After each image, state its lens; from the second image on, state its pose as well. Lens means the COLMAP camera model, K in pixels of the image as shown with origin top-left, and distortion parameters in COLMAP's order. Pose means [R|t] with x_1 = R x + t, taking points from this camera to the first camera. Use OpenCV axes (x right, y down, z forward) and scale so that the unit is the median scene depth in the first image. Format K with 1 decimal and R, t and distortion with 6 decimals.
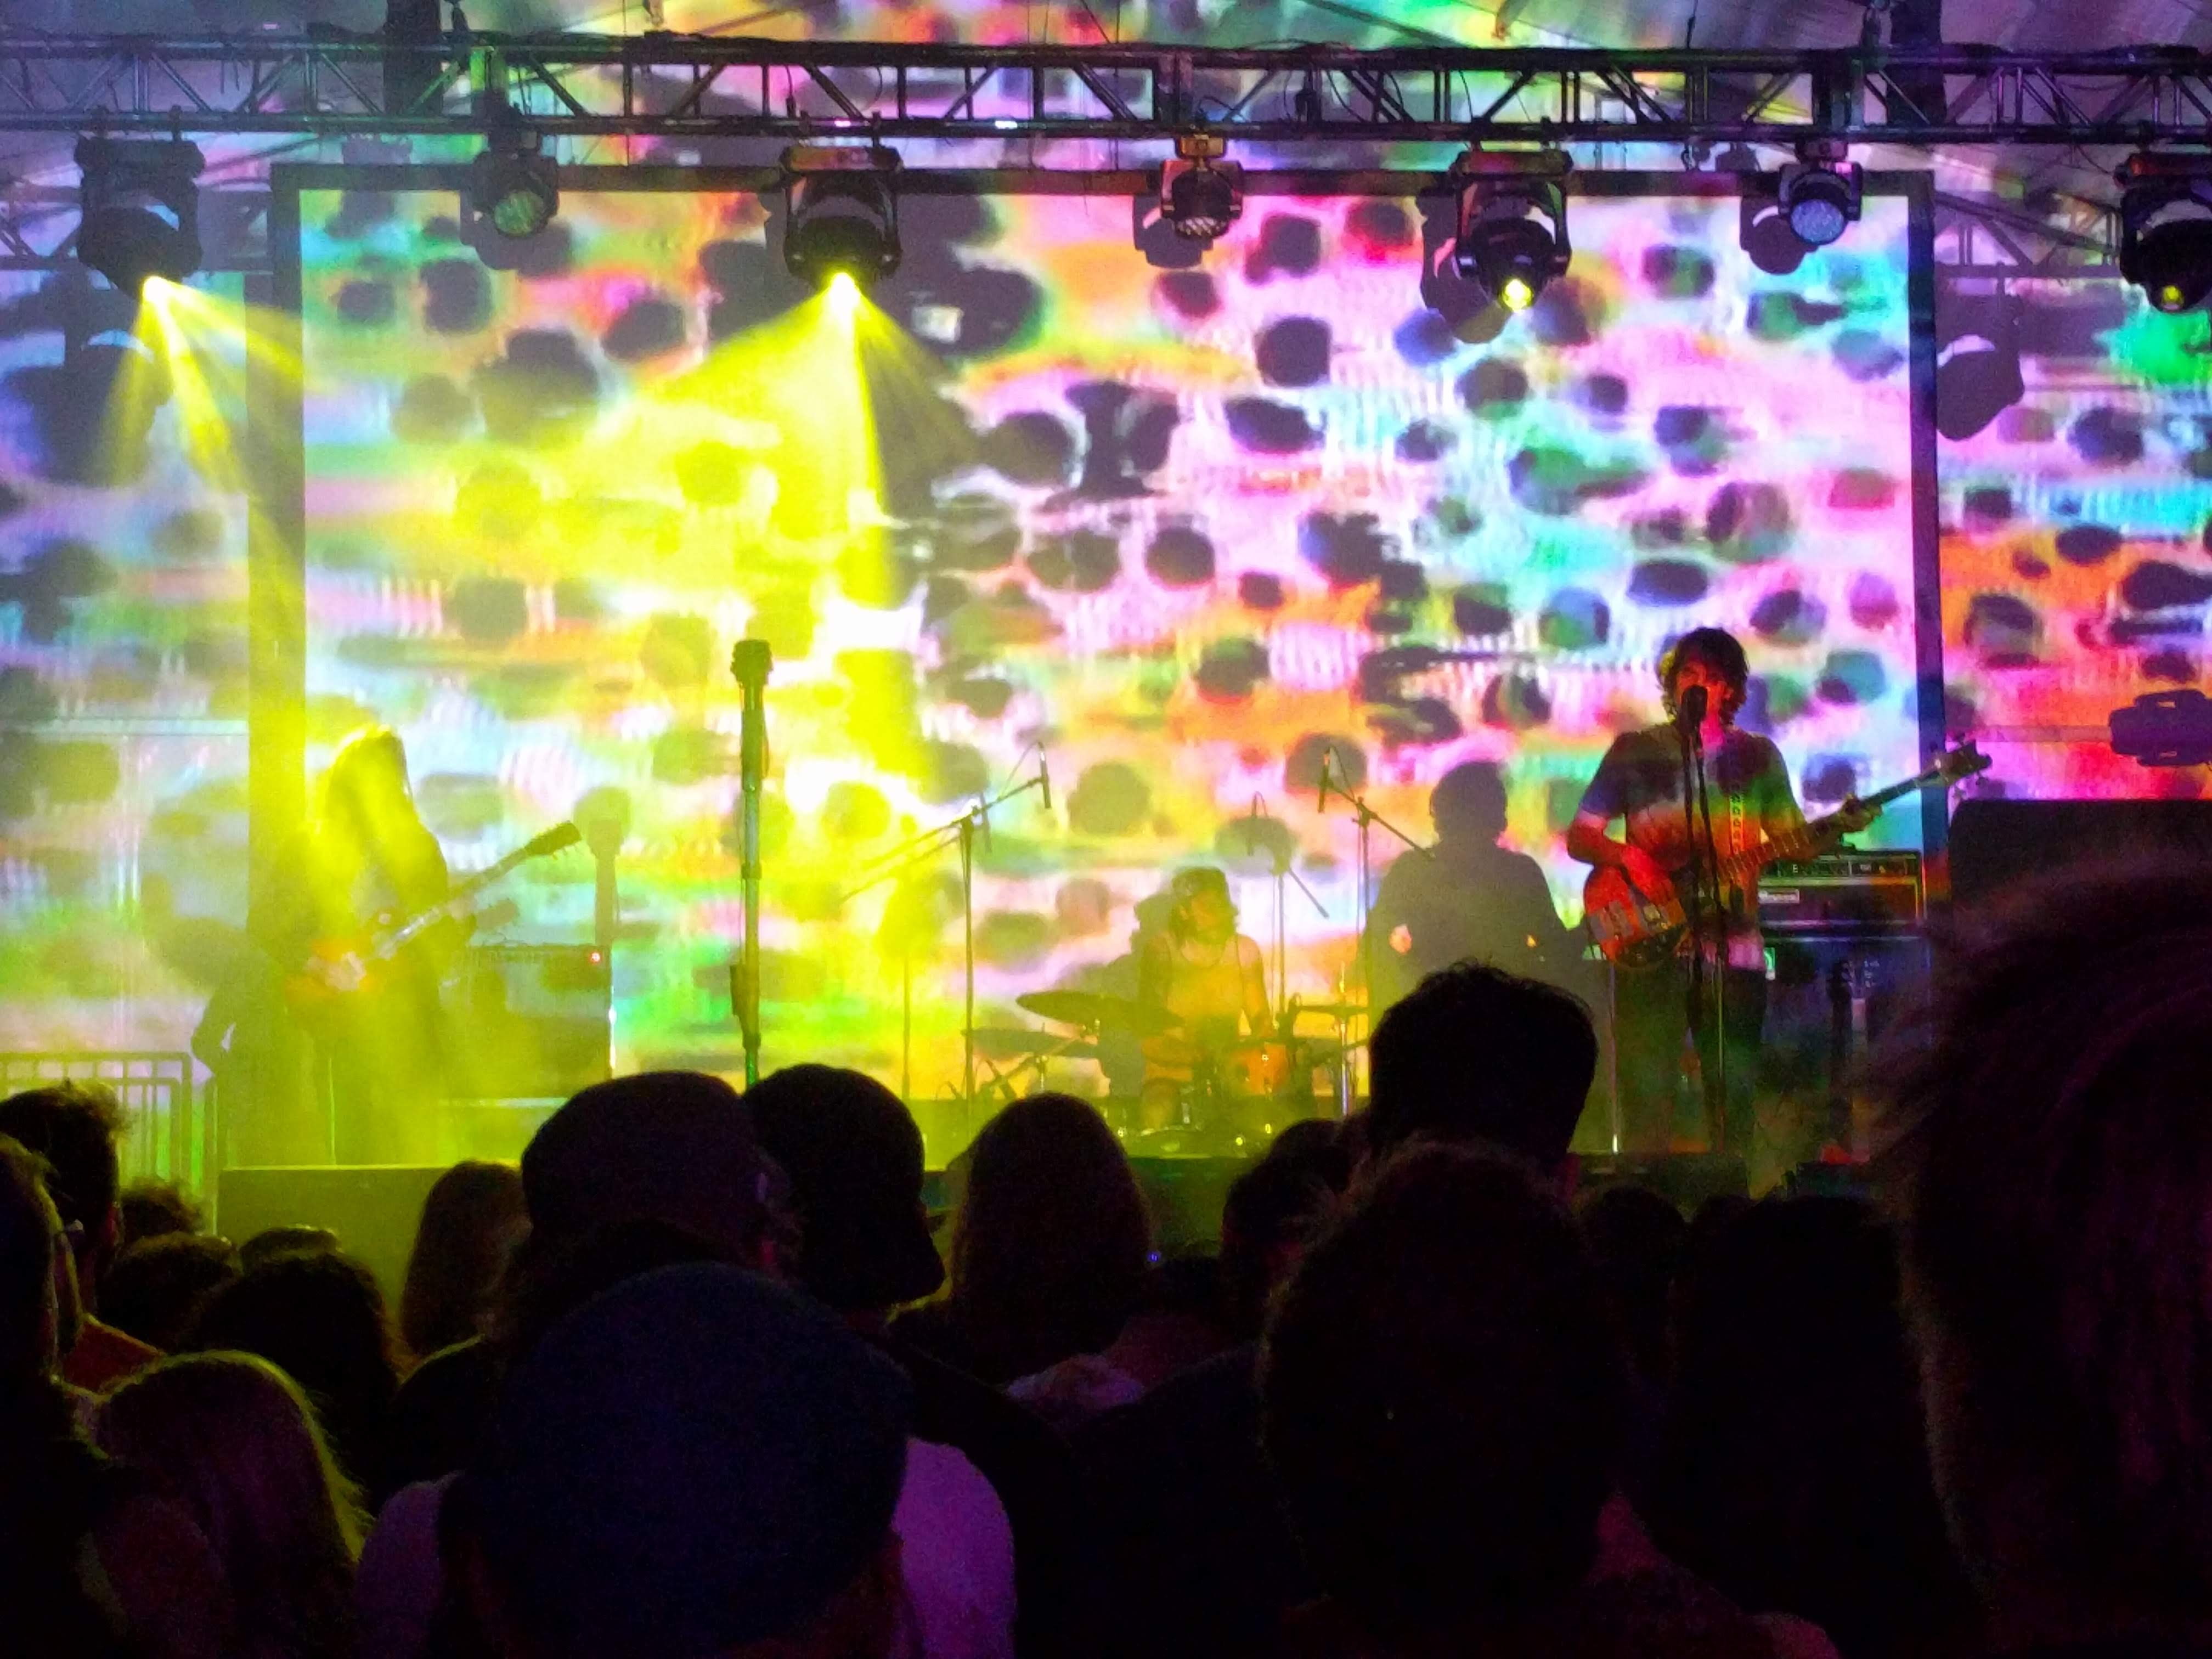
lens RADIAL K [[2284.7, 0, 1106.0], [0, 2284.7, 829.5], [0, 0, 1]] dist [0.002074, 0.001059]
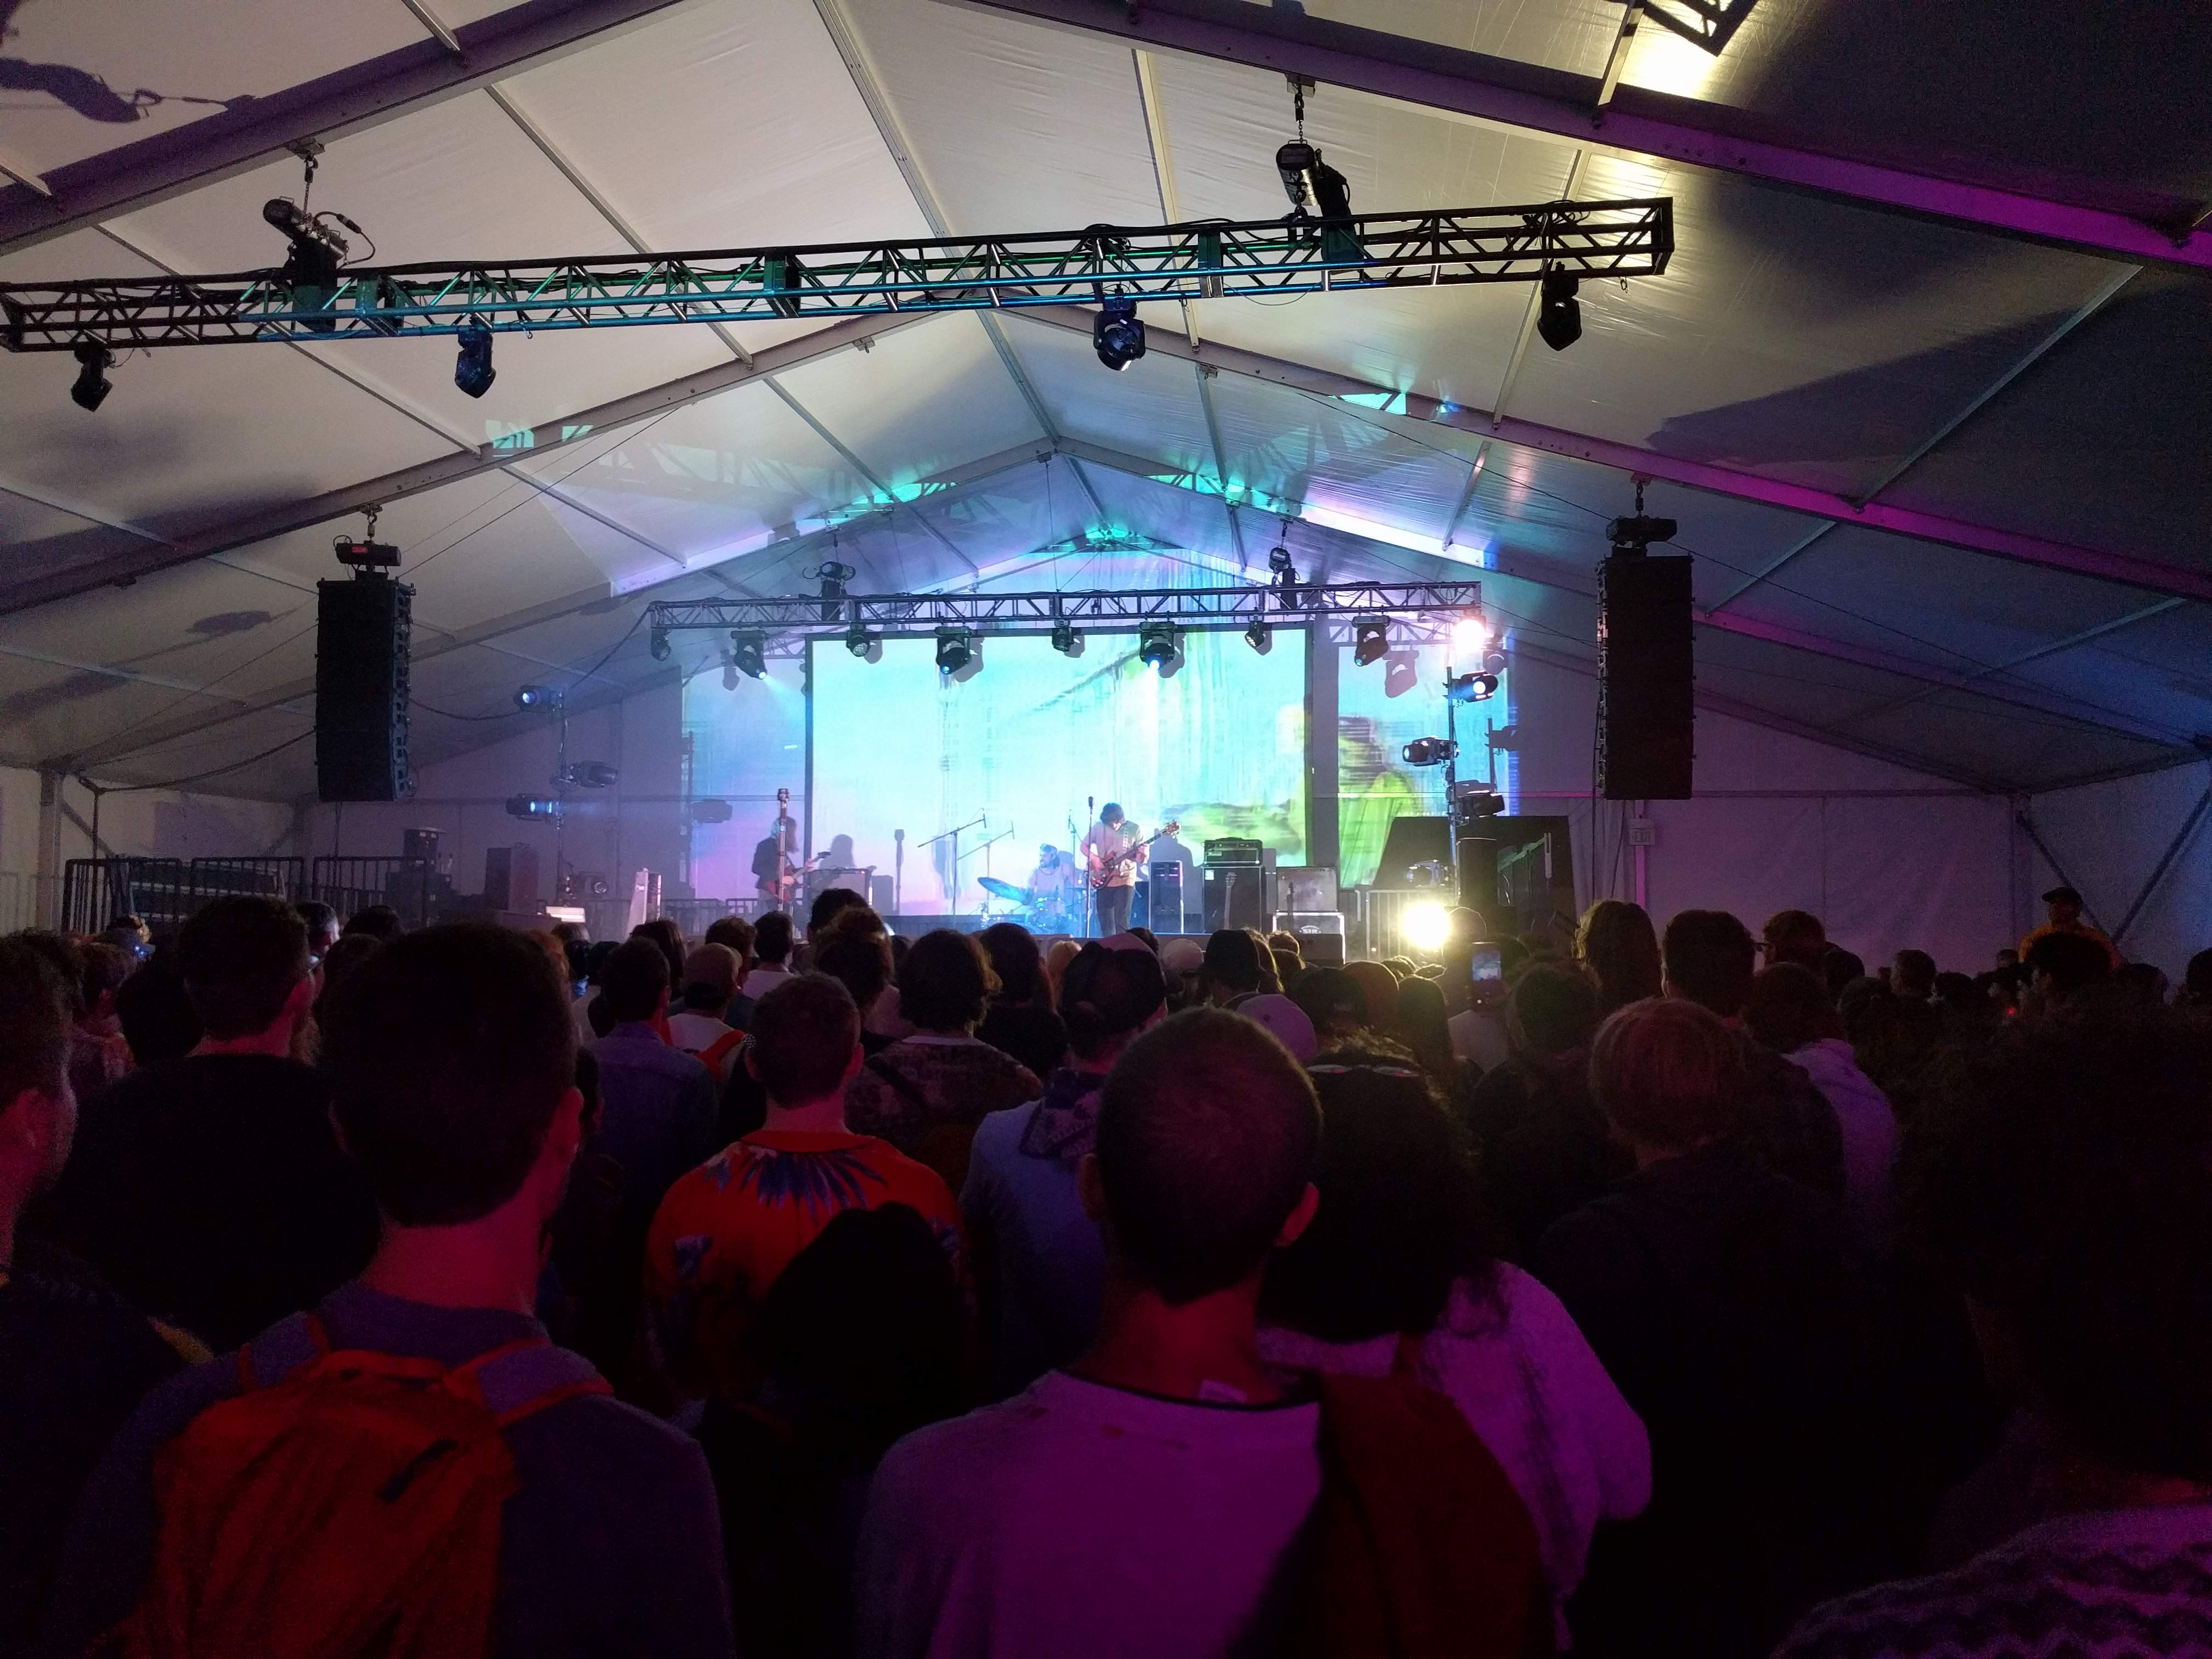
lens RADIAL K [[2284.7, 0, 1106.0], [0, 2284.7, 829.5], [0, 0, 1]] dist [0.002074, 0.001059]
pose [[0.980629, -0.008673, -0.195680, 0.725260], [-0.013637, 0.993572, -0.112380, 0.353049], [0.195397, 0.112871, 0.974207, -2.093589]]
